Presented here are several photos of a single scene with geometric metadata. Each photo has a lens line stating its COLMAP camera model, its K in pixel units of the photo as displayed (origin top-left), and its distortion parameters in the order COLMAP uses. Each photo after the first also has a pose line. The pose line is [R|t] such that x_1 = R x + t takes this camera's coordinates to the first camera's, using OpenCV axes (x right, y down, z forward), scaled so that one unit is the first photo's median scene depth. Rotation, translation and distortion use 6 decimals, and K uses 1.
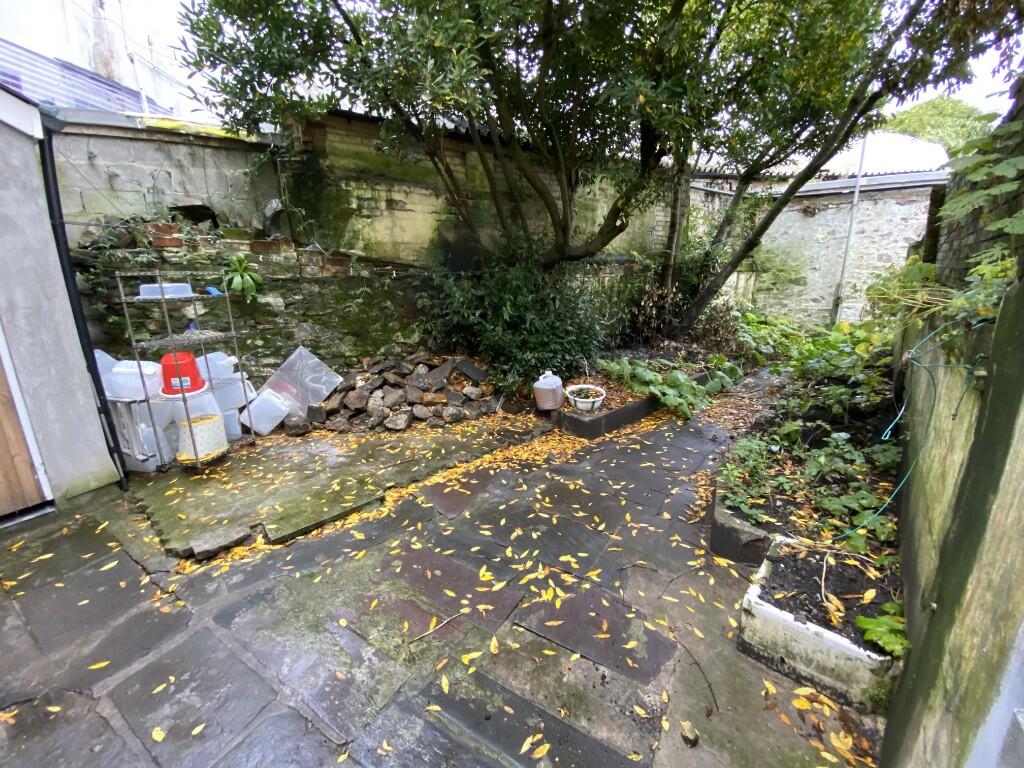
lens RADIAL K [[404.5, 0, 511.4], [0, 404.5, 387.3], [0, 0, 1]] dist [0.024901, -0.022211]
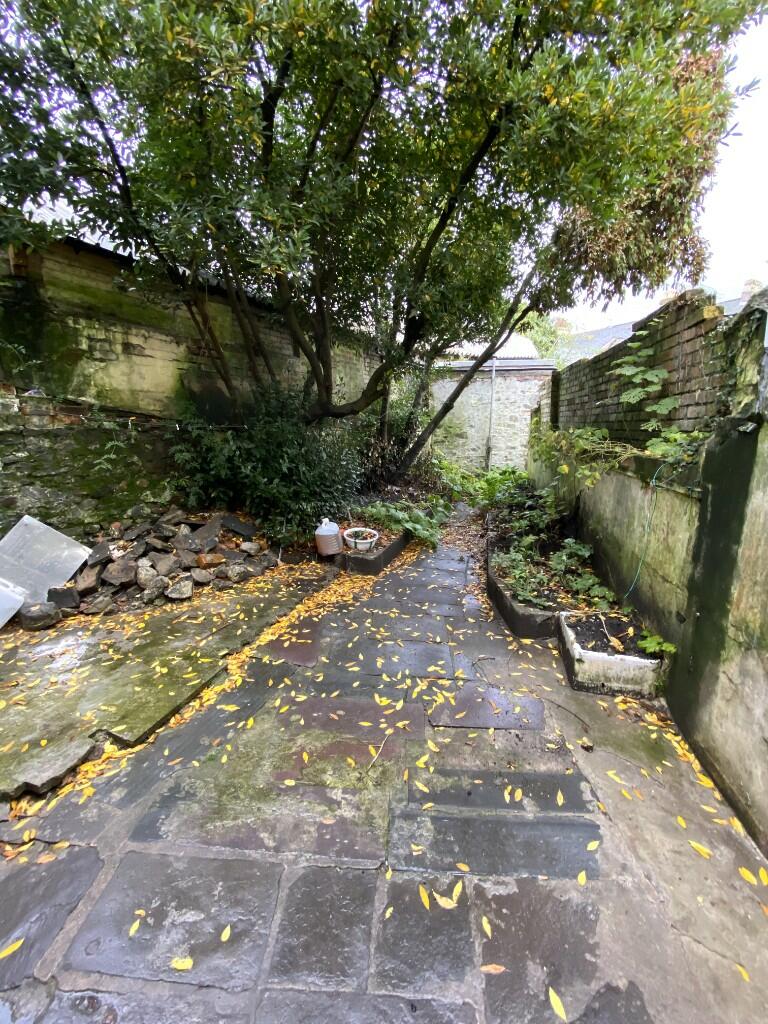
lens RADIAL K [[404.5, 0, 384.0], [0, 404.5, 512.0], [0, 0, 1]] dist [0.024901, -0.022211]
pose [[0.881885, -0.083072, 0.464087, -0.274847], [0.109735, 0.993487, -0.030689, -0.008400], [-0.458515, 0.077991, 0.885258, -0.013584]]
